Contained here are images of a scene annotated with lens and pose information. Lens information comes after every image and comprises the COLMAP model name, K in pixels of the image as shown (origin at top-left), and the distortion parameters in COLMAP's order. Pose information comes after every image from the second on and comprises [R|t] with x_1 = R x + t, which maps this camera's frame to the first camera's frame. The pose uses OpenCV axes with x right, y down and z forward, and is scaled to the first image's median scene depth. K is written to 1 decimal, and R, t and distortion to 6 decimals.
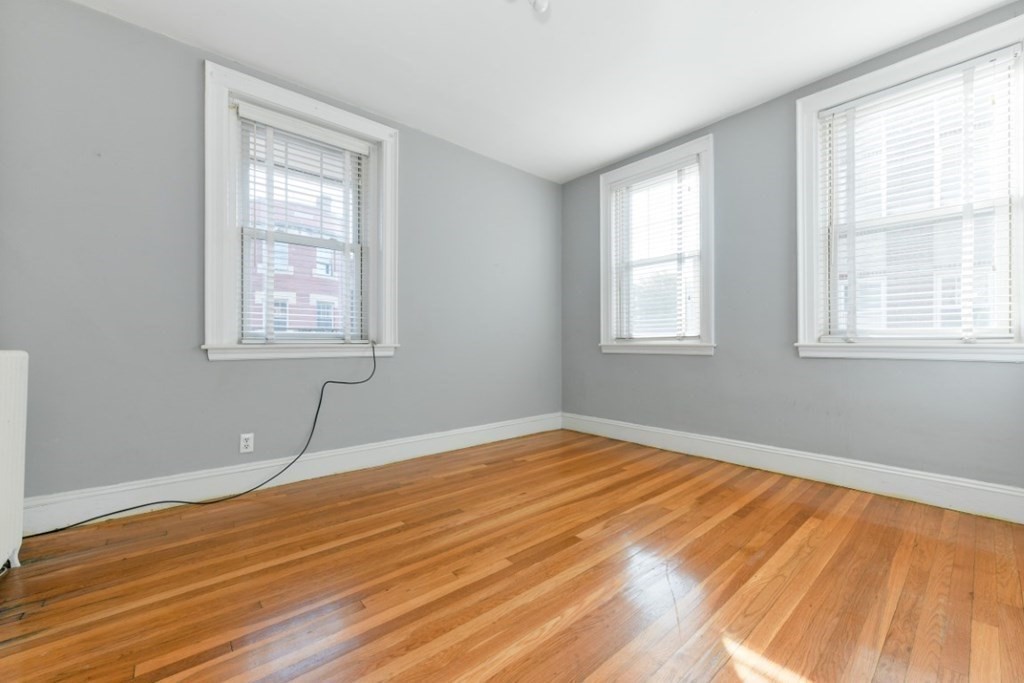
lens RADIAL K [[404.0, 0, 533.6], [0, 404.0, 345.2], [0, 0, 1]] dist [0.003263, -0.000481]
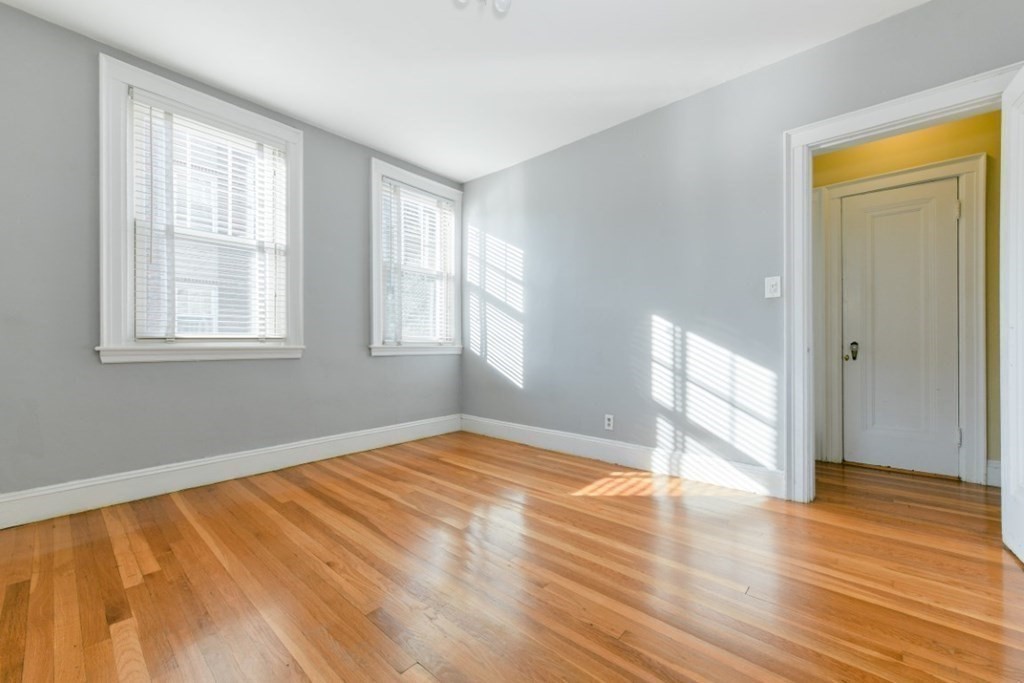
lens RADIAL K [[404.0, 0, 506.3], [0, 404.0, 348.1], [0, 0, 1]] dist [0.003263, -0.000481]
pose [[-0.092167, -0.006708, 0.995721, -0.661230], [0.008600, 0.999935, 0.007532, -0.002067], [-0.995706, 0.009257, -0.092104, 0.684495]]
